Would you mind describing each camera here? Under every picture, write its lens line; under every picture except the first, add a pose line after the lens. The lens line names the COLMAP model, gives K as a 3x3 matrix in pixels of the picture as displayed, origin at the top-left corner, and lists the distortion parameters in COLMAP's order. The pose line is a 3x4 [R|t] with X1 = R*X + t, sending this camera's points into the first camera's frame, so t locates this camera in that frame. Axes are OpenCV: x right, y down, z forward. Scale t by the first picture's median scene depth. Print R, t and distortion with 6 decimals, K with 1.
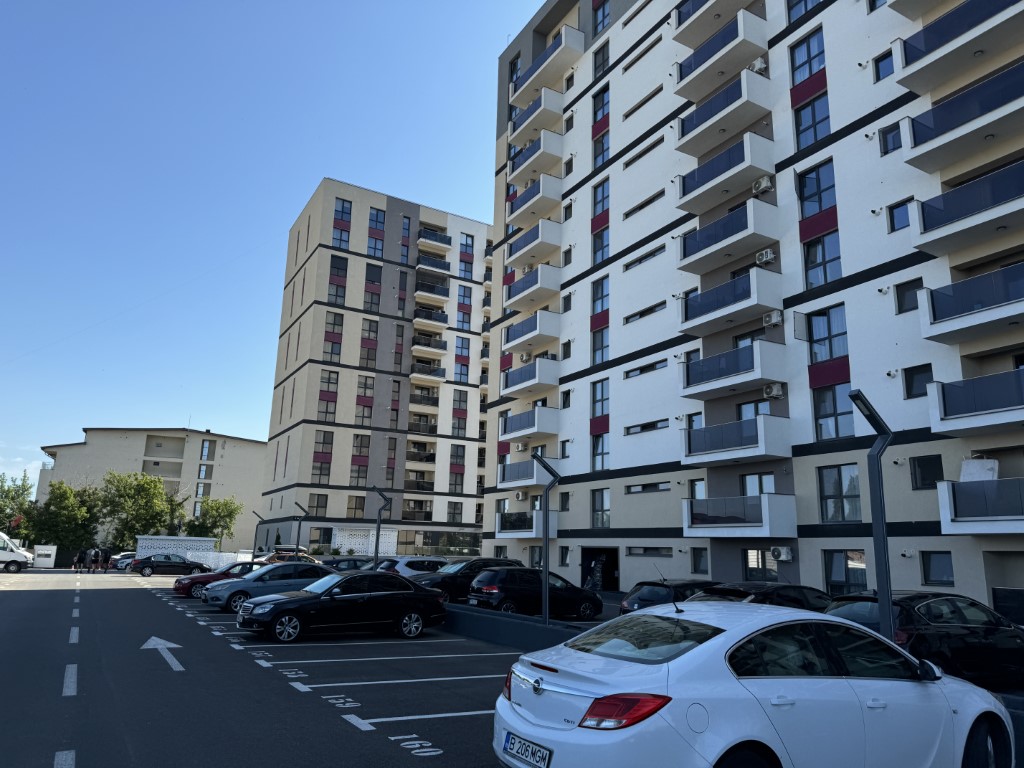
lens RADIAL K [[724.2, 0, 512.0], [0, 724.2, 384.0], [0, 0, 1]] dist [0.155595, -0.203727]
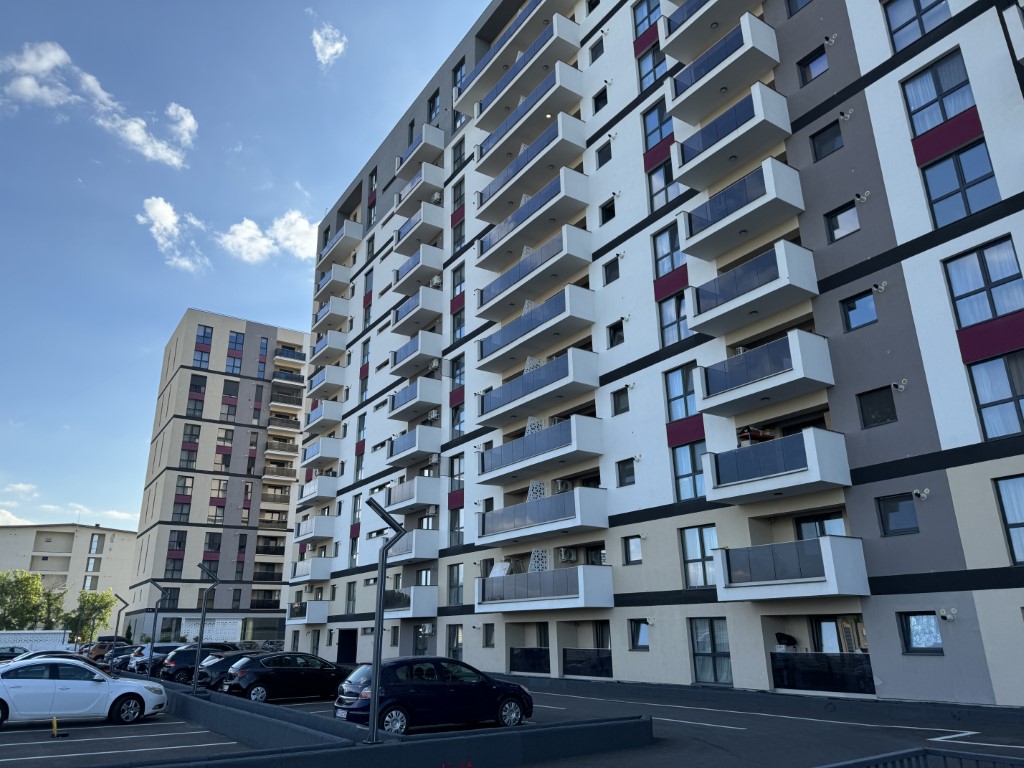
lens RADIAL K [[724.2, 0, 512.0], [0, 724.2, 384.0], [0, 0, 1]] dist [0.155595, -0.203727]
pose [[0.997355, -0.014689, 0.071184, 0.170930], [0.021275, 0.995471, -0.092657, -0.041907], [-0.069501, 0.093926, 0.993150, -0.185066]]
